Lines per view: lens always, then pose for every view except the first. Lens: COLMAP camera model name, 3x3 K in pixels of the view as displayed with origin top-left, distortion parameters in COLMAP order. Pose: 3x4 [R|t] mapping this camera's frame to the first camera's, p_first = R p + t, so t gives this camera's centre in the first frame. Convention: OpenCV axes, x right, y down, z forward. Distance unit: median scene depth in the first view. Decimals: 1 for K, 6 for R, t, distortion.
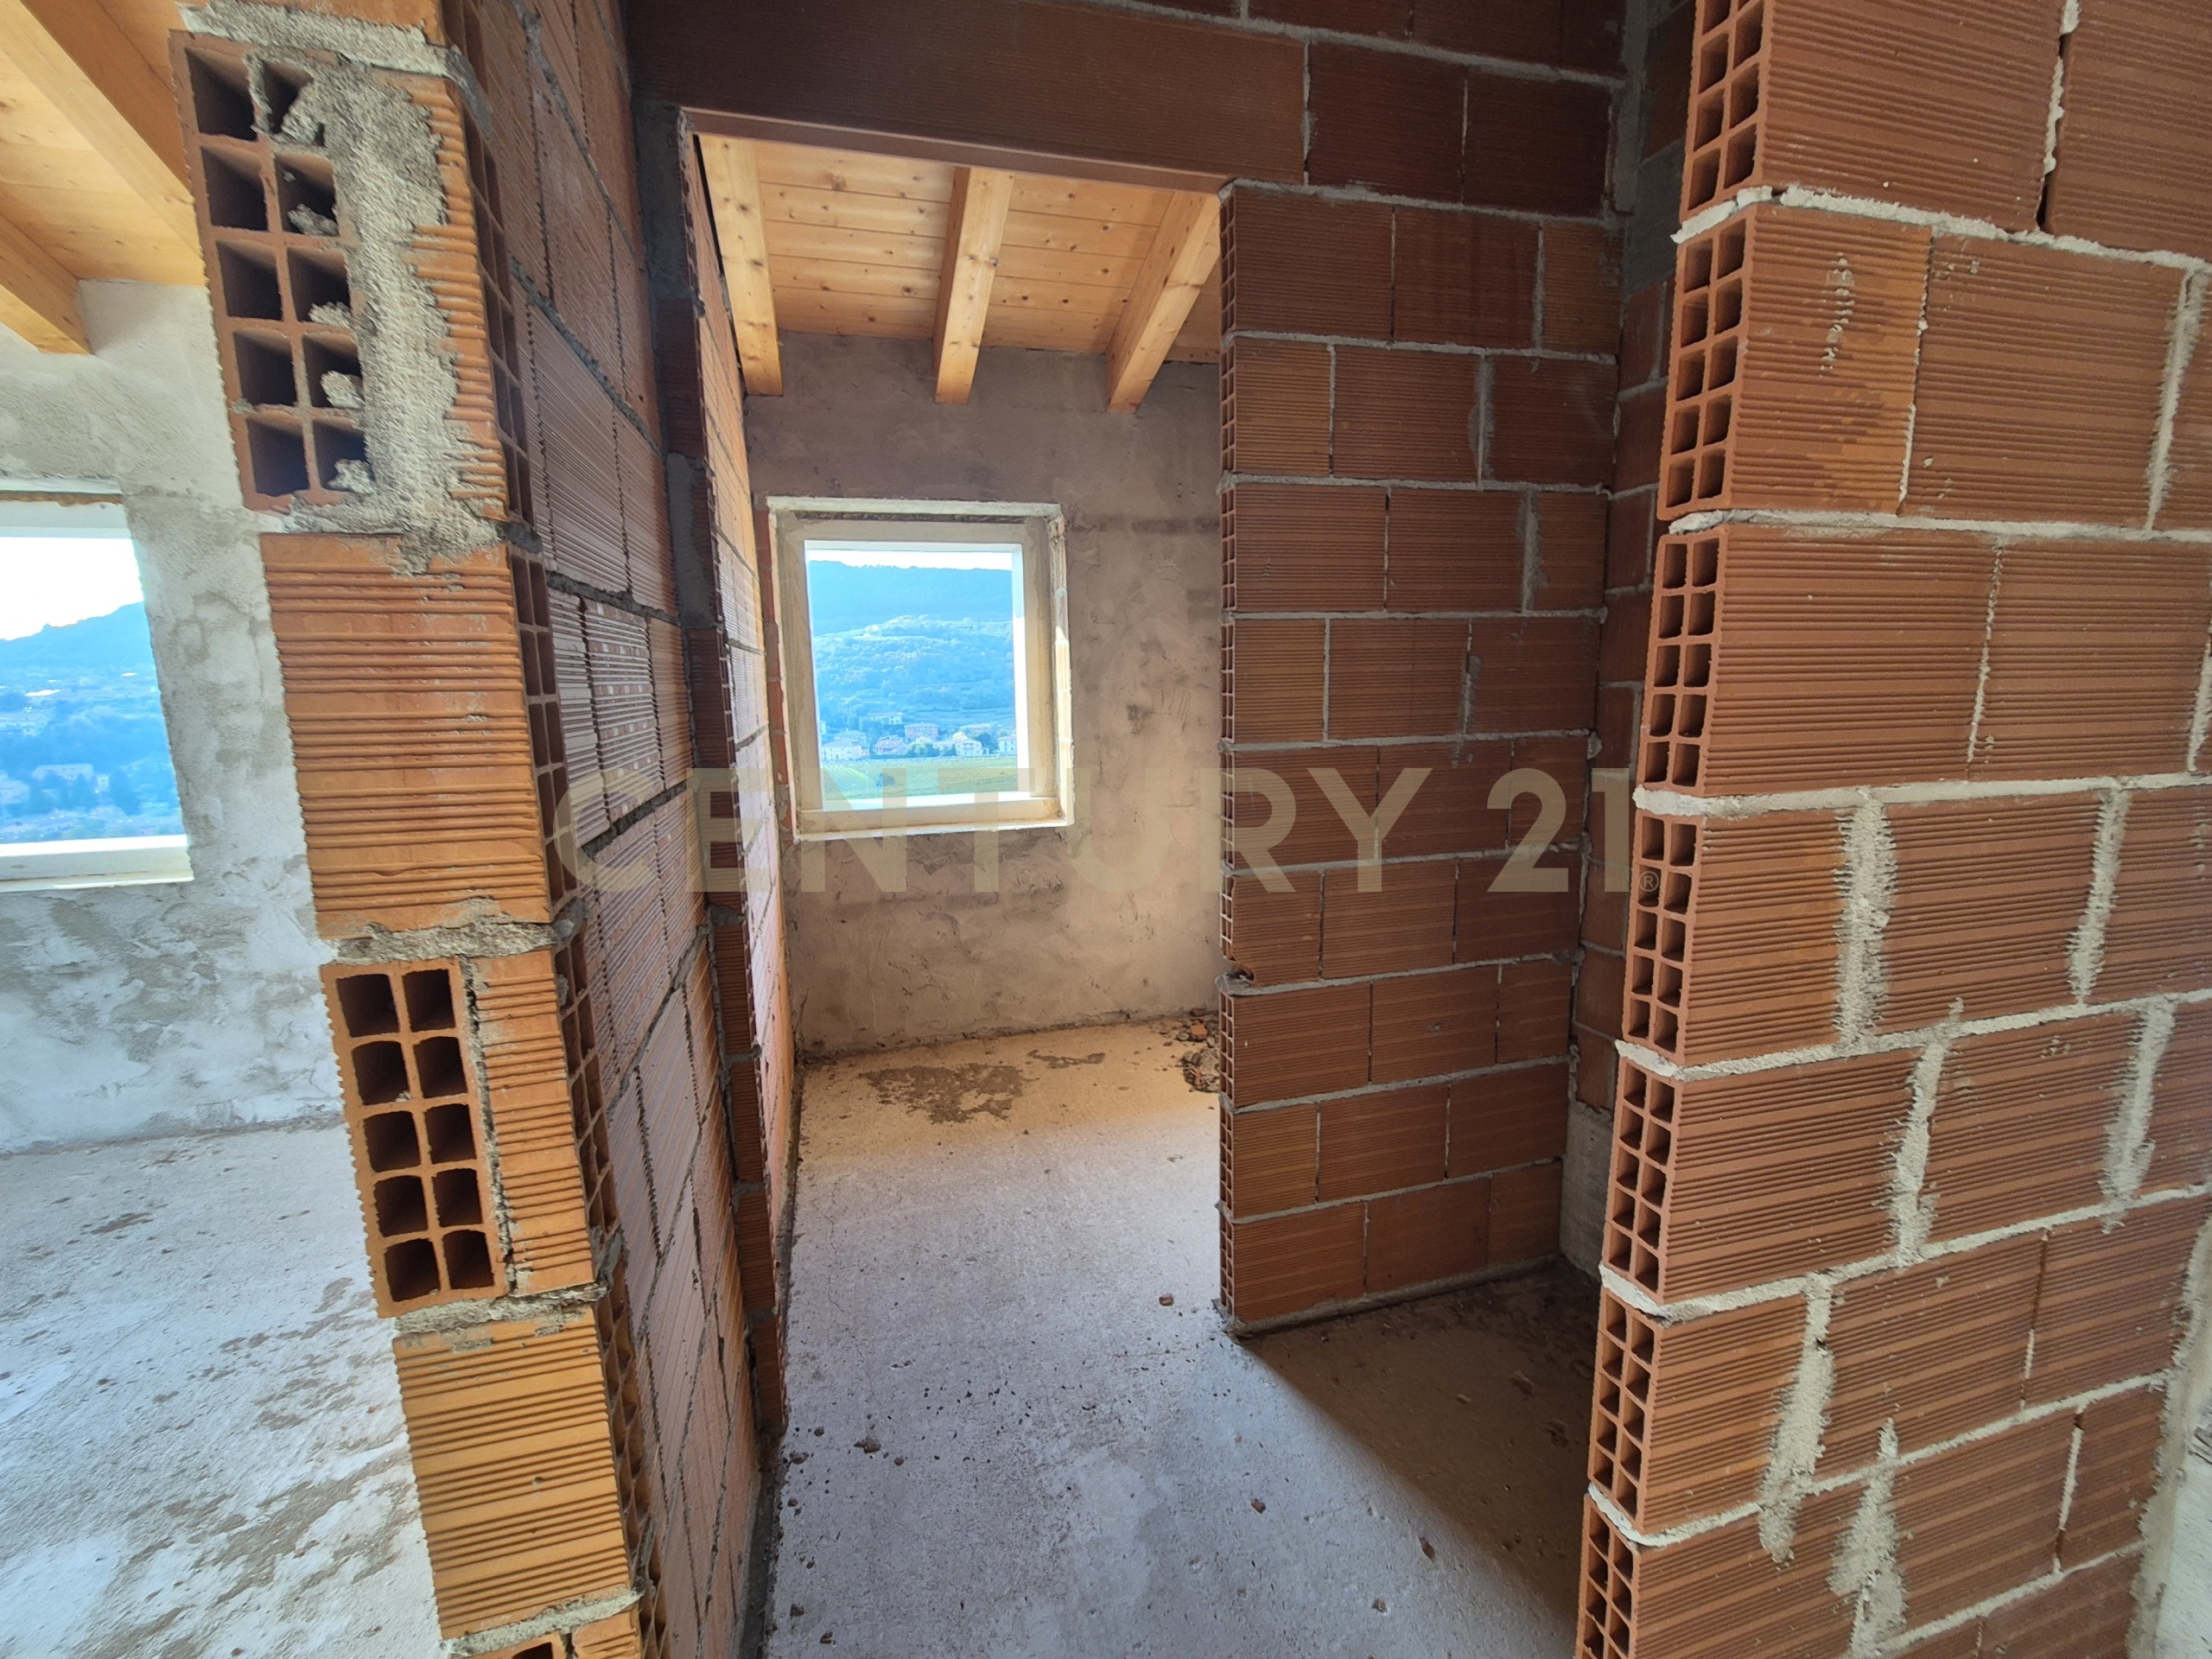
lens RADIAL K [[906.8, 0, 1106.1], [0, 906.8, 837.4], [0, 0, 1]] dist [0.001256, -0.000692]
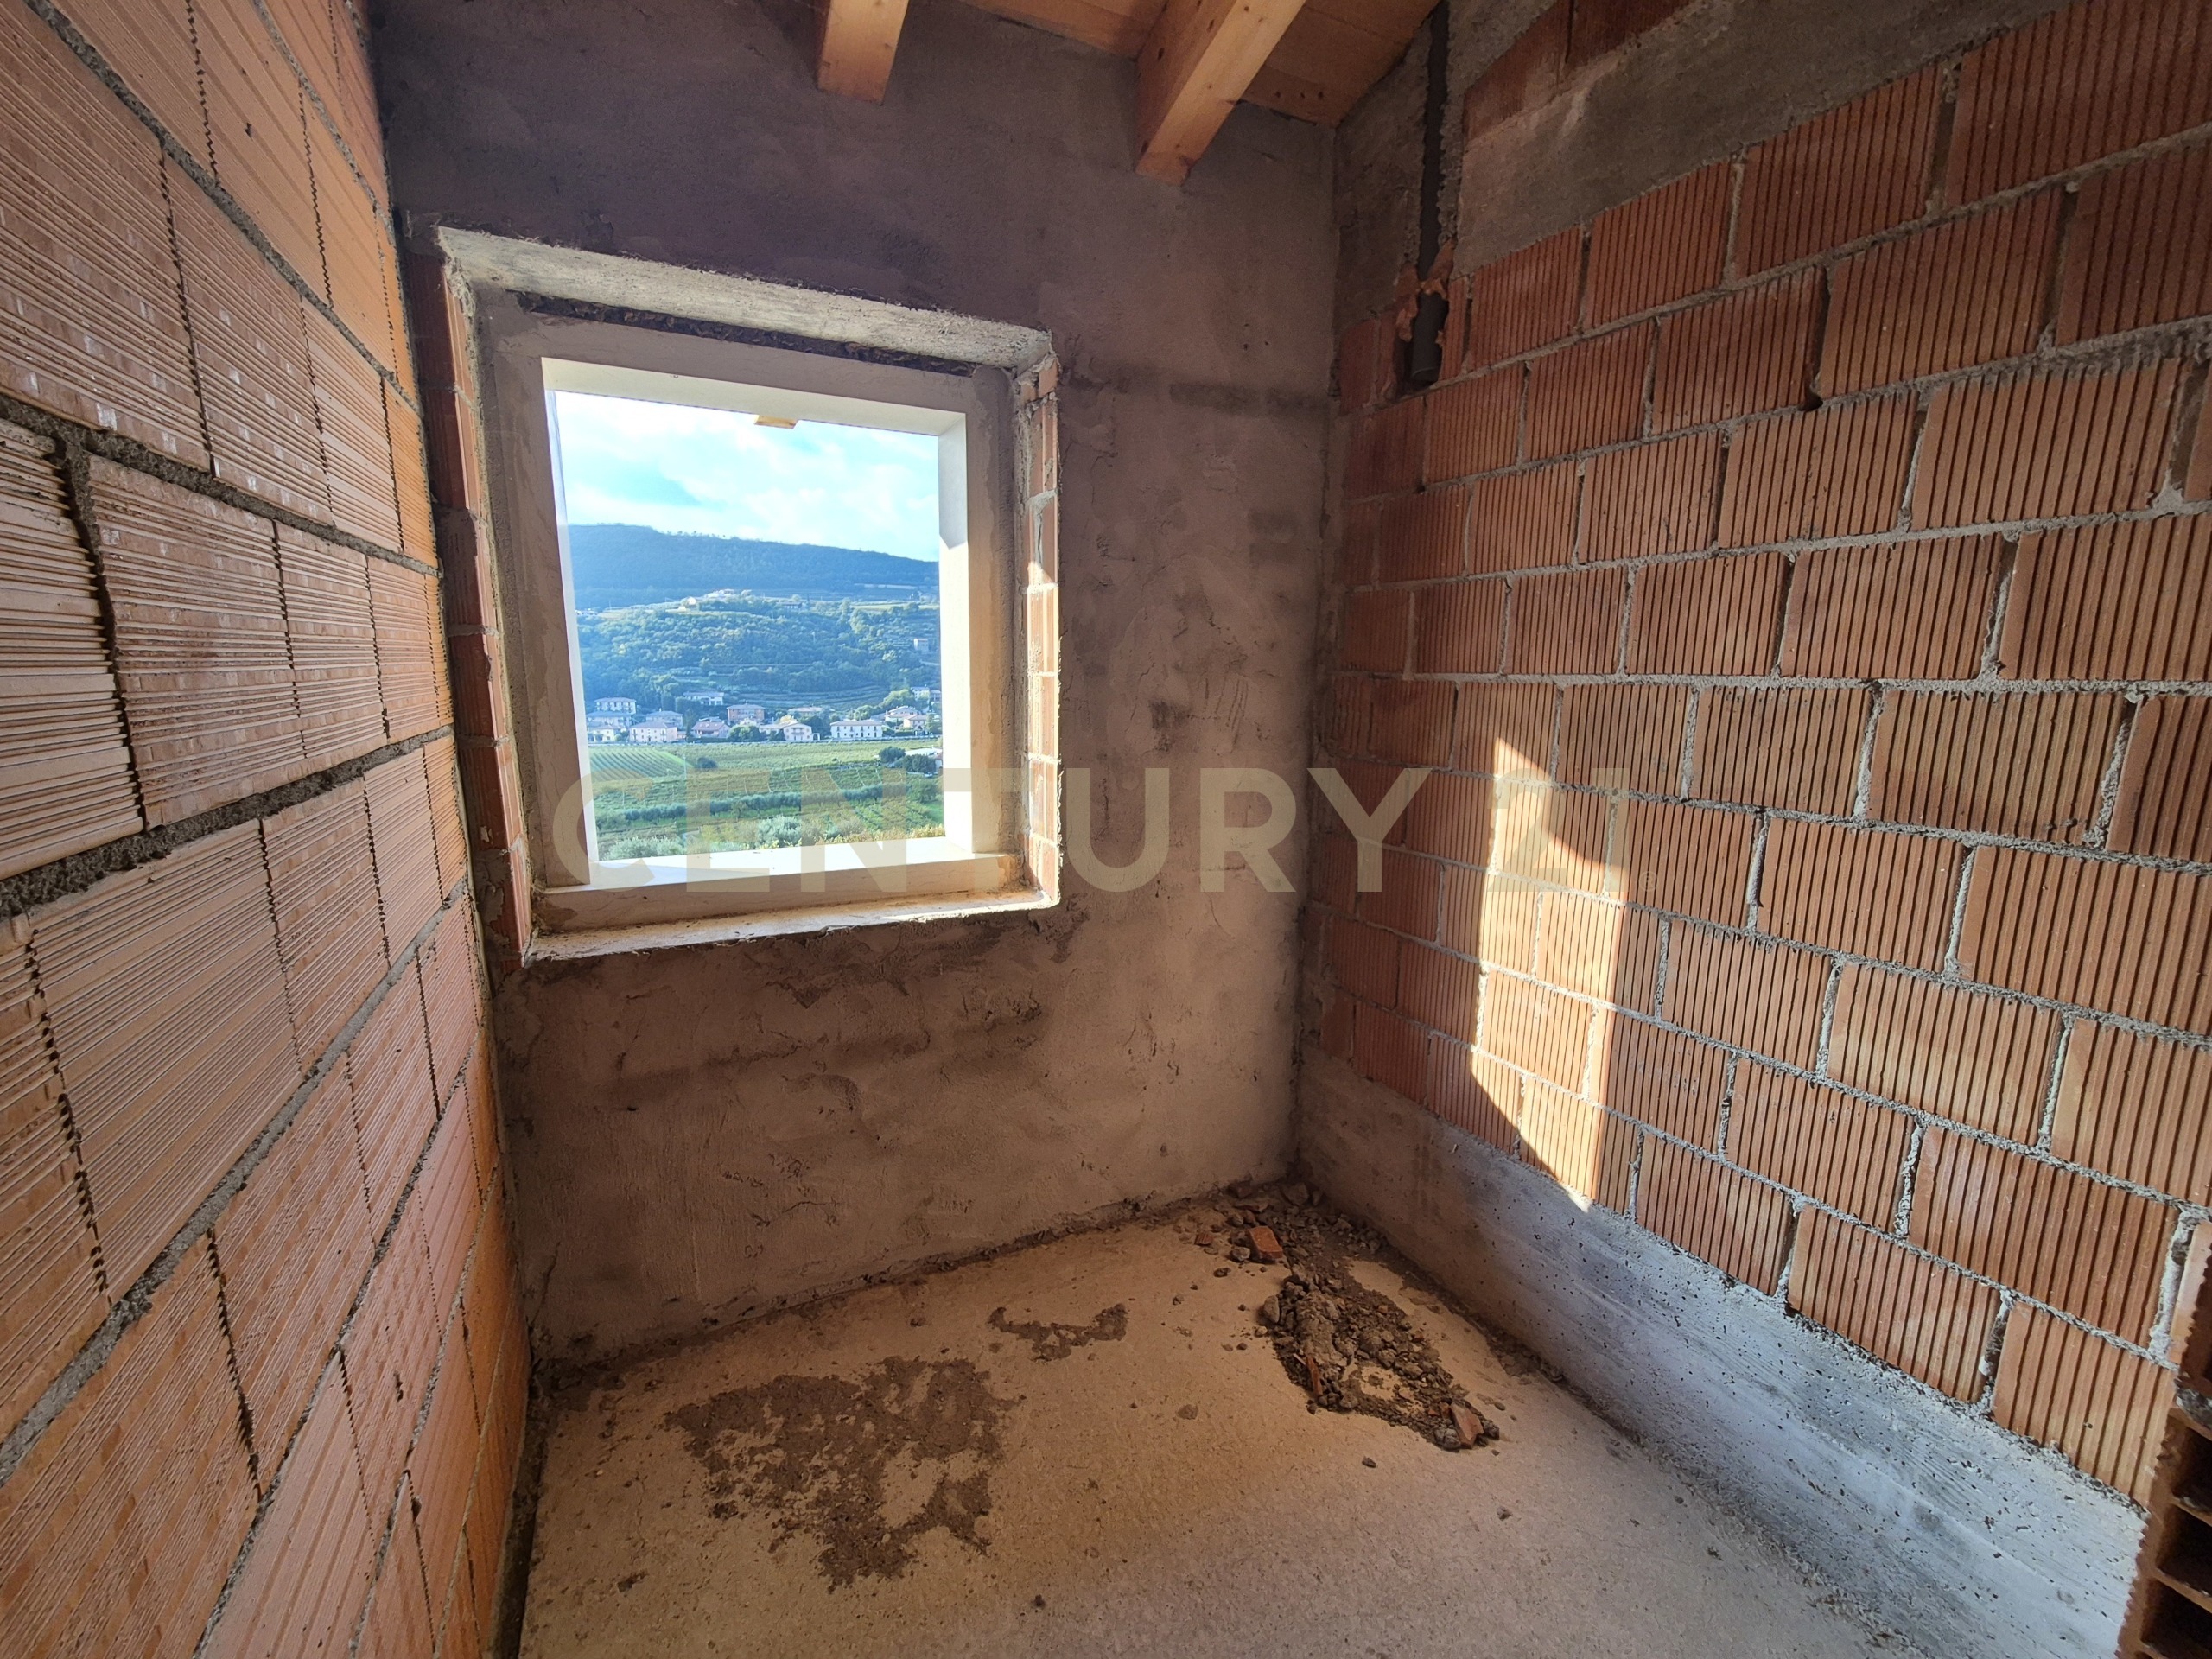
lens RADIAL K [[906.8, 0, 1114.6], [0, 906.8, 844.4], [0, 0, 1]] dist [0.001256, -0.000692]
pose [[0.982936, -0.002008, 0.183936, -0.110719], [-0.001607, 0.999809, 0.019503, -0.066094], [-0.183940, -0.019466, 0.982745, 0.431607]]
